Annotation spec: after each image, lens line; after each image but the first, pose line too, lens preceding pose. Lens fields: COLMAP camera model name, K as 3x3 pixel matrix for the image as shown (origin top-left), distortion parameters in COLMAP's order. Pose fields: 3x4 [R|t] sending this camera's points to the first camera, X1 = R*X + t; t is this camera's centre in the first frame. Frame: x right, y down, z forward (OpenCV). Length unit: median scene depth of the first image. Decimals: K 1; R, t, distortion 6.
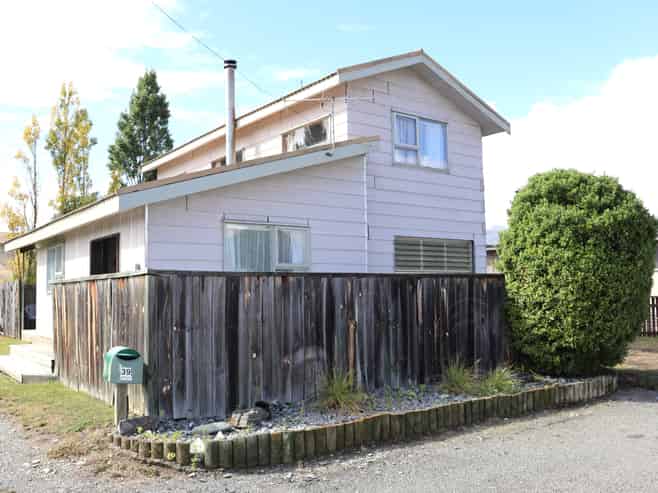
lens RADIAL K [[612.1, 0, 329.0], [0, 612.1, 246.5], [0, 0, 1]] dist [0.008434, 0.000809]
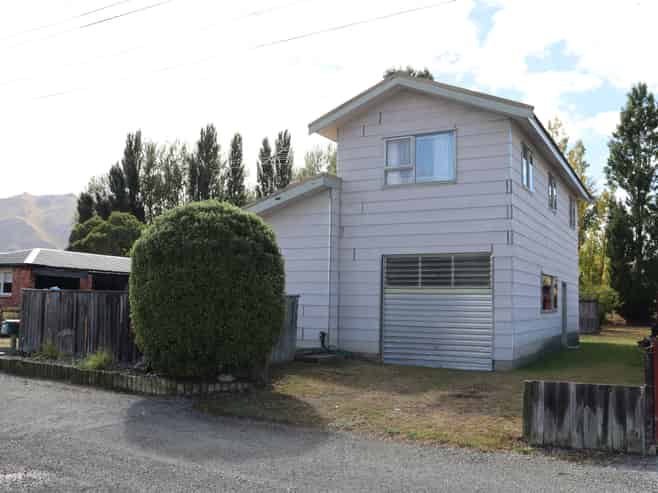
lens RADIAL K [[612.1, 0, 329.0], [0, 612.1, 246.5], [0, 0, 1]] dist [0.008434, 0.000809]
pose [[0.427754, -0.072000, -0.901023, 0.985647], [0.037739, 0.997376, -0.061784, 0.028638], [0.903107, -0.007575, 0.429348, 0.441573]]
